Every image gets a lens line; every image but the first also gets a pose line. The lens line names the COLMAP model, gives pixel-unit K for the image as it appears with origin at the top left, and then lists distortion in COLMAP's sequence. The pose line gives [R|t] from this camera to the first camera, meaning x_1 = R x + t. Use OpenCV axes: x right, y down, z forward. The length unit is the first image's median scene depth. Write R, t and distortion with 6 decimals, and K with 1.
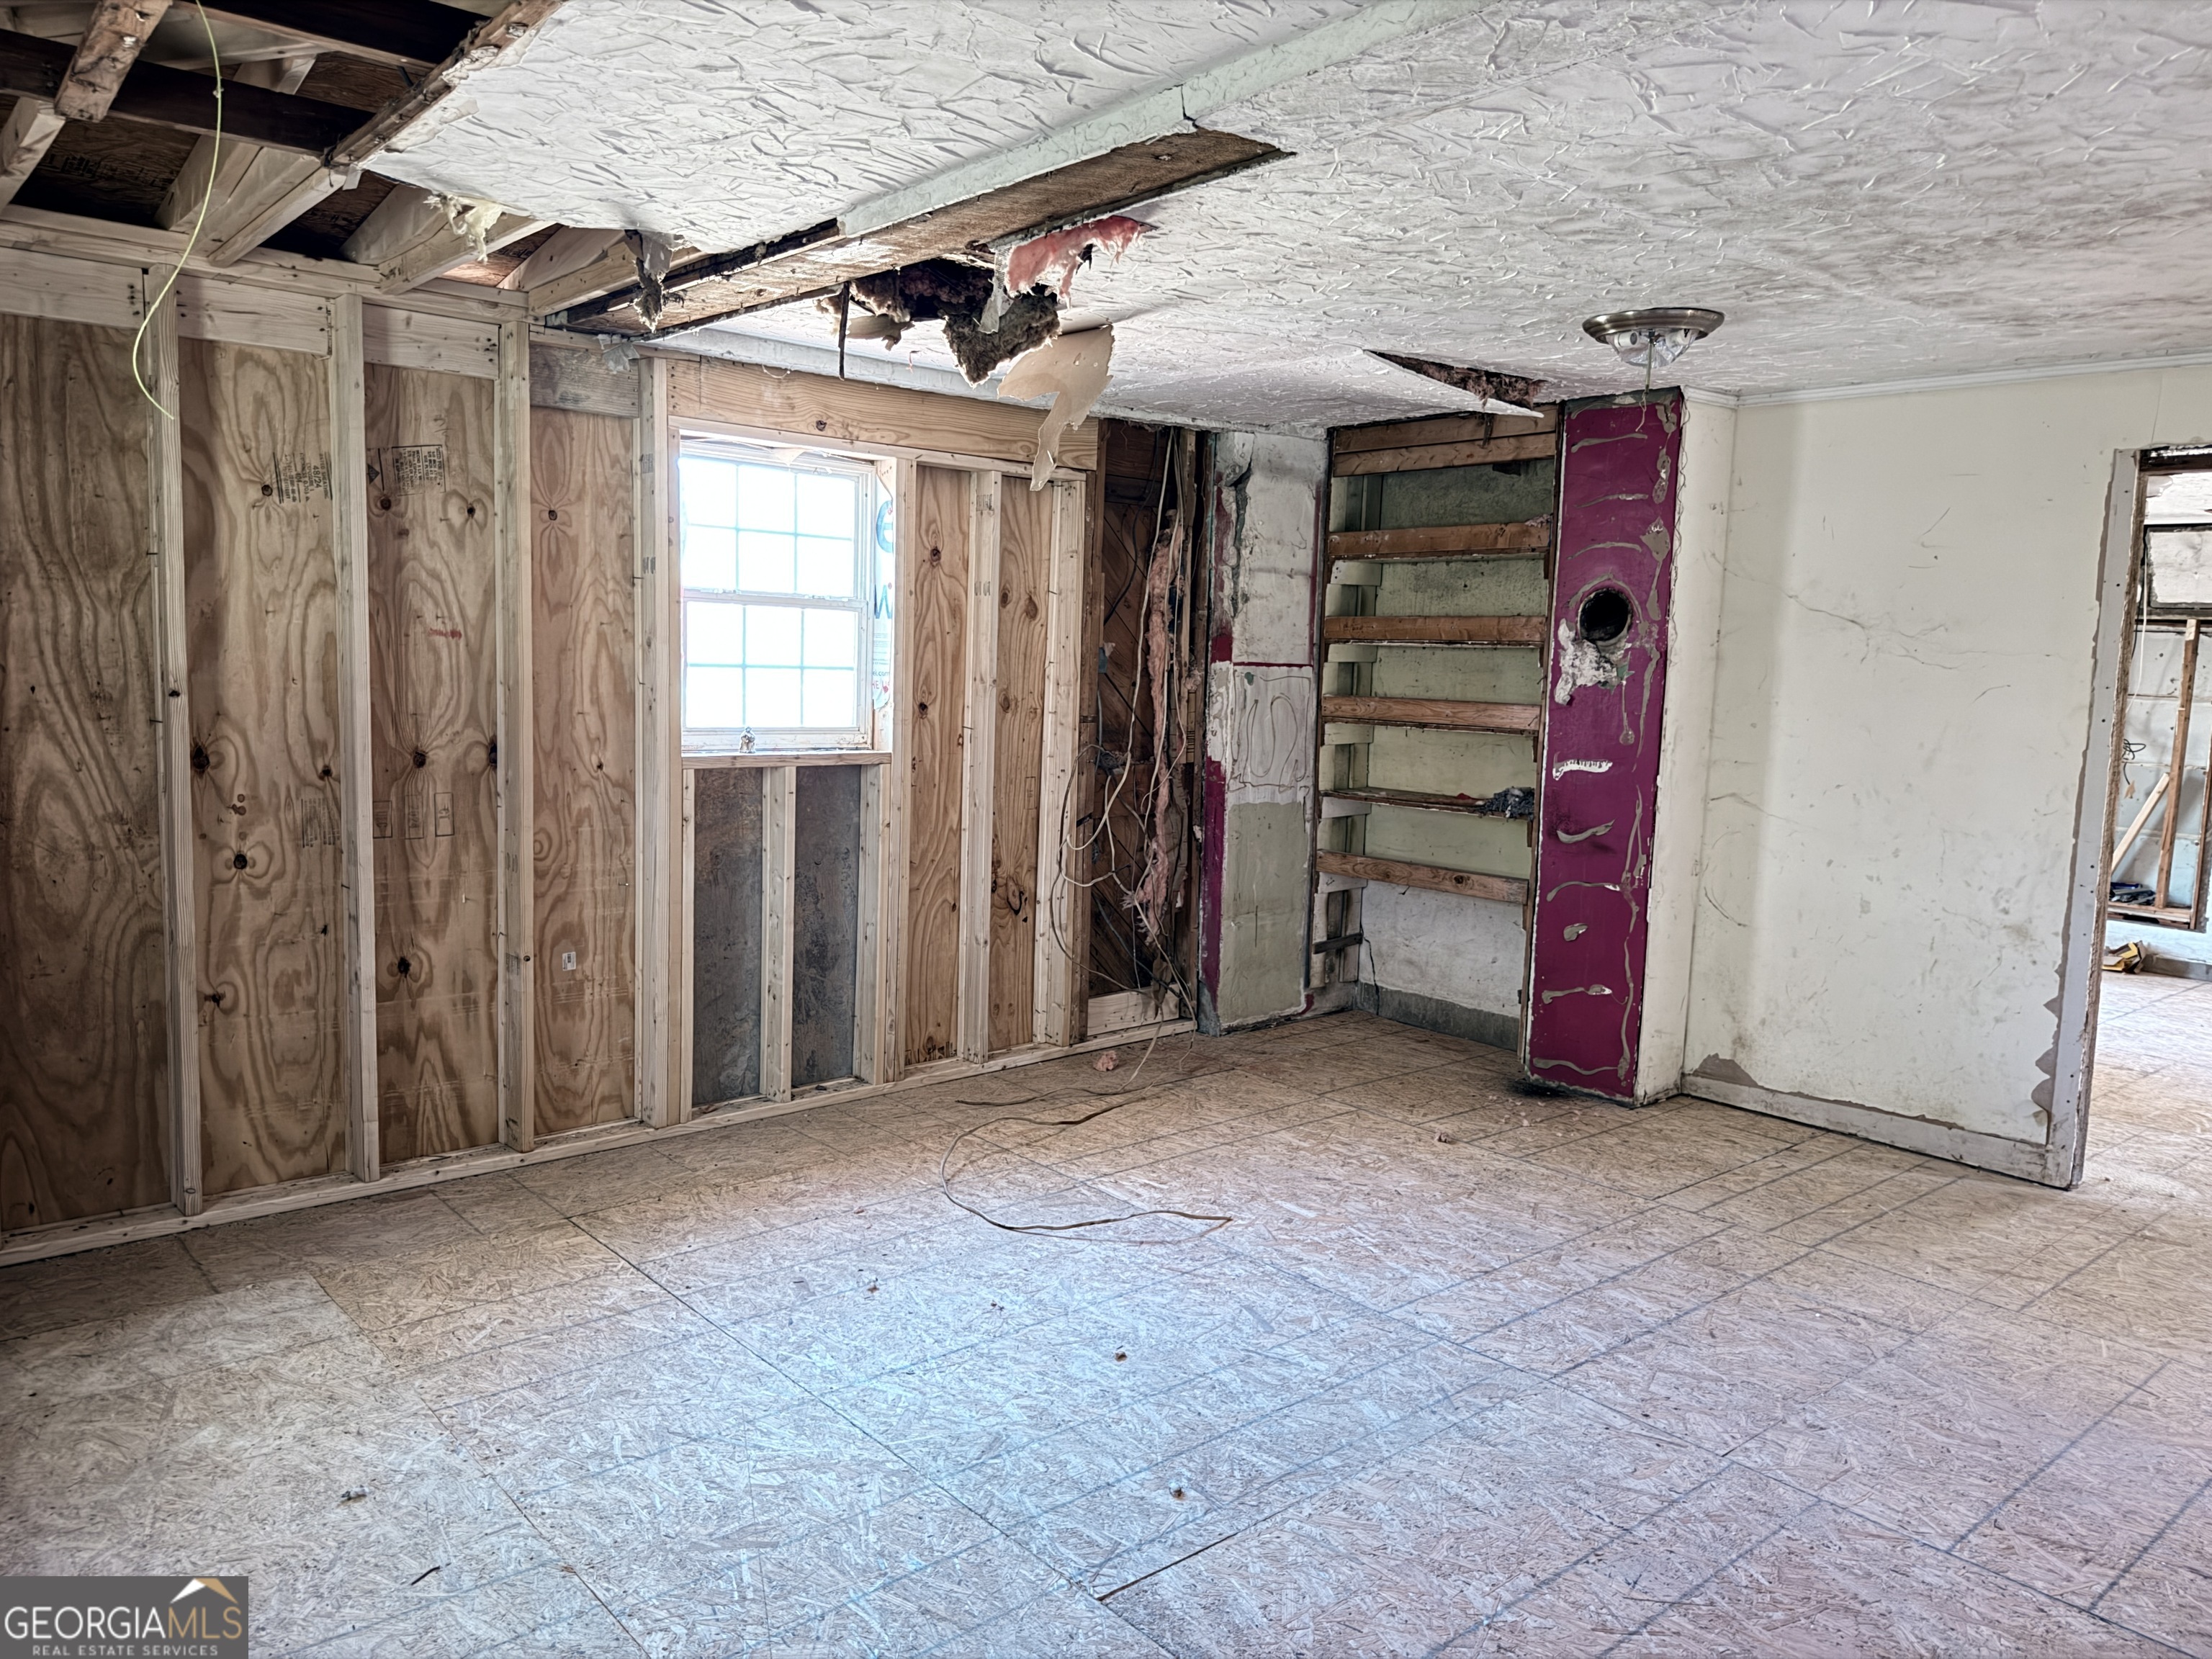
lens RADIAL K [[1559.4, 0, 1090.1], [0, 1559.4, 825.3], [0, 0, 1]] dist [0.037763, -0.021964]
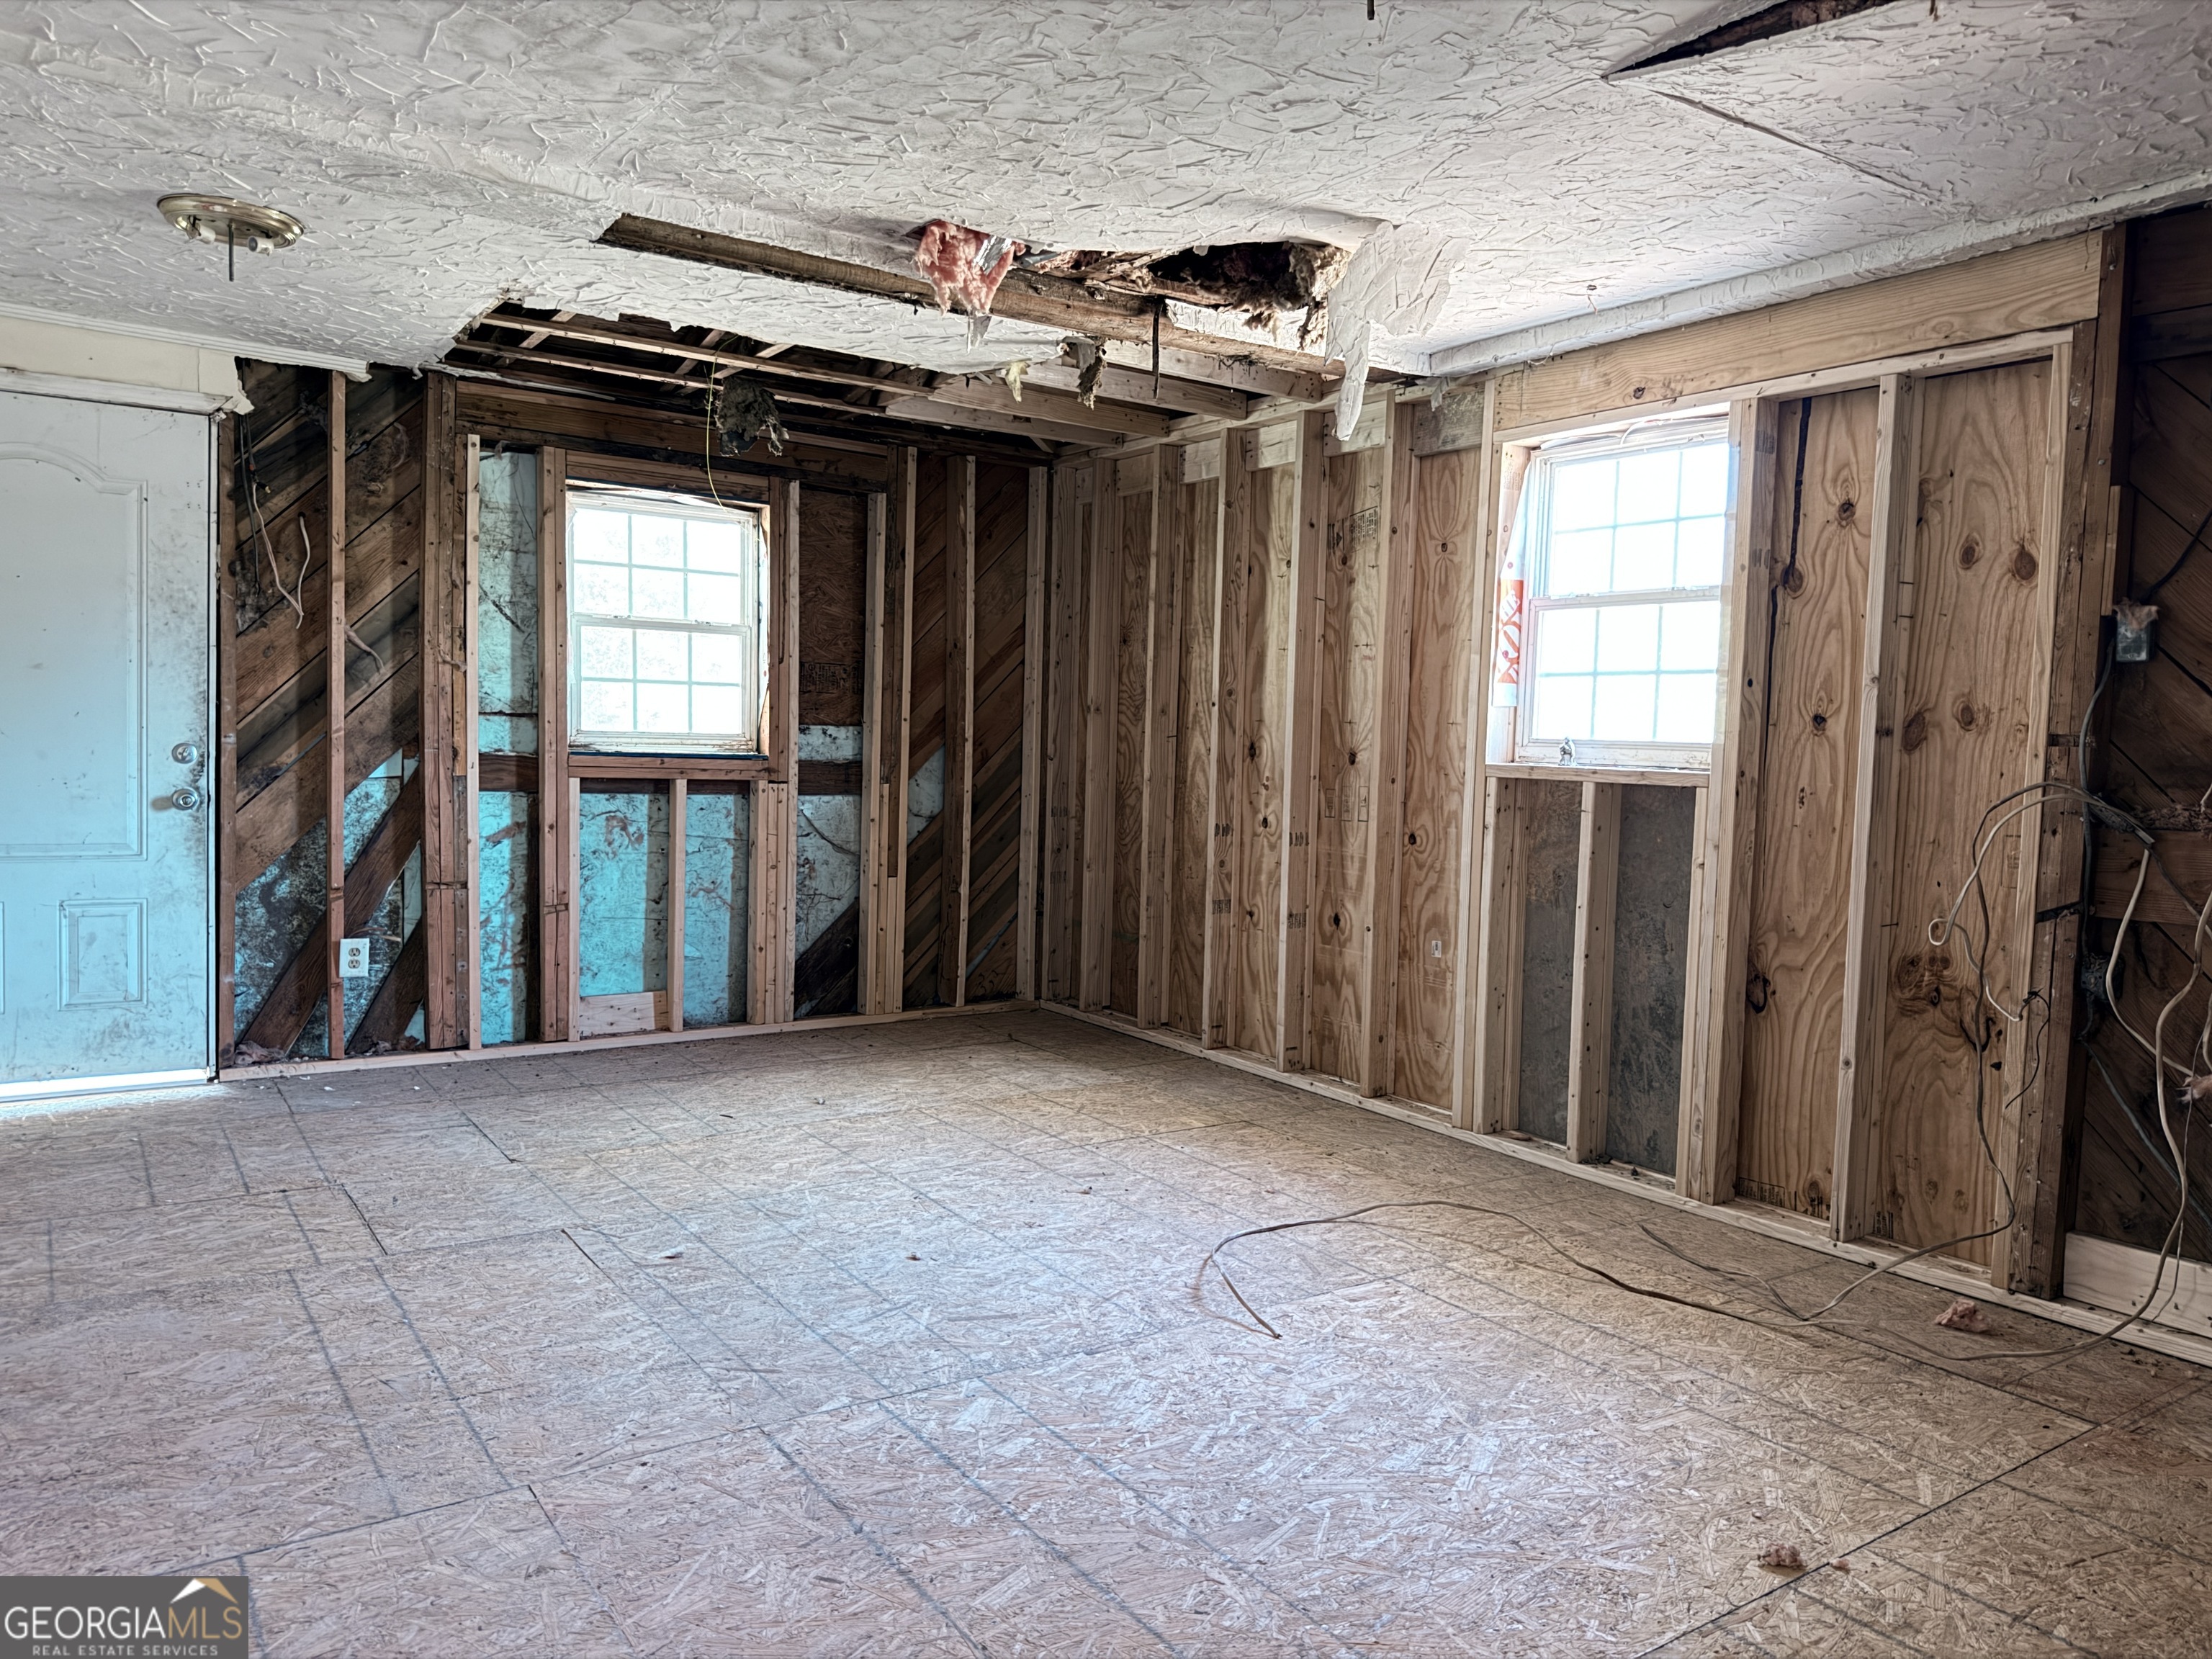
lens RADIAL K [[1559.4, 0, 1109.5], [0, 1559.4, 828.7], [0, 0, 1]] dist [0.037763, -0.021964]
pose [[-0.132065, 0.027269, -0.990866, 0.788042], [-0.139808, 0.989116, 0.045855, -0.015035], [0.981332, 0.144586, -0.126815, 0.911383]]
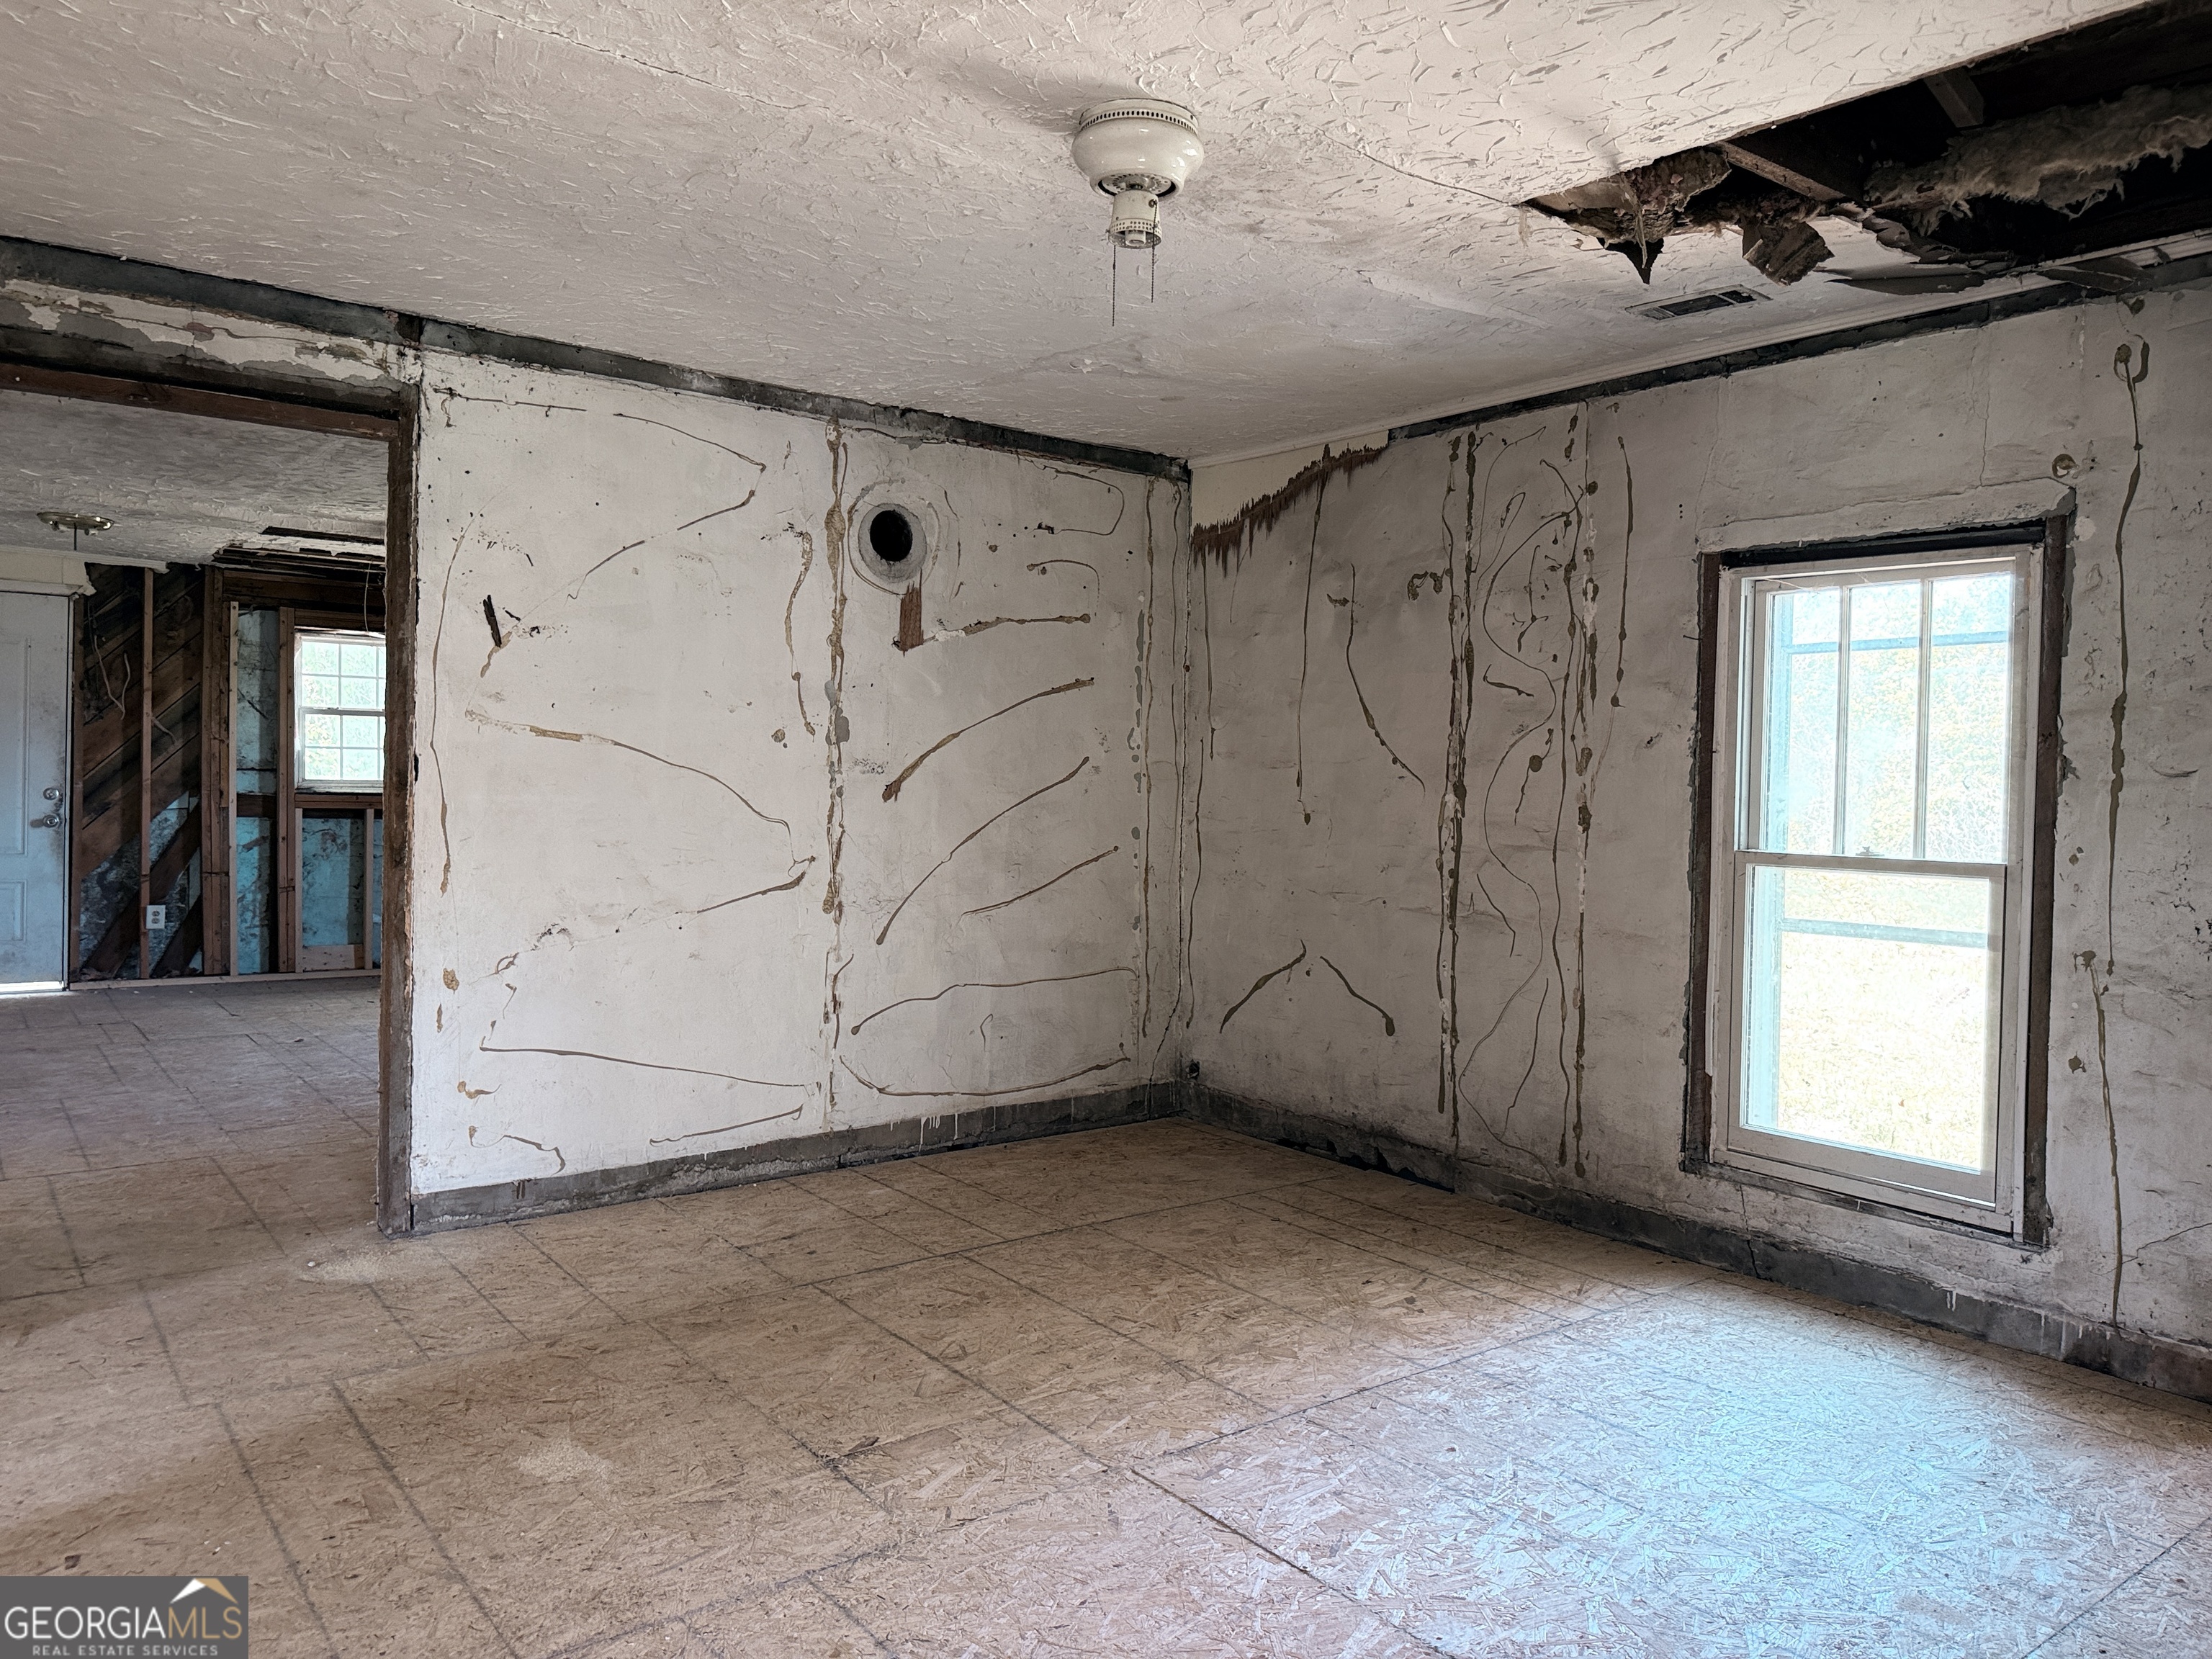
lens RADIAL K [[1559.4, 0, 1086.9], [0, 1559.4, 827.5], [0, 0, 1]] dist [0.037763, -0.021964]
pose [[-0.091814, -0.008014, -0.995744, 1.266991], [-0.131128, 0.991357, 0.004112, -0.041250], [0.987105, 0.130947, -0.092072, 1.303329]]
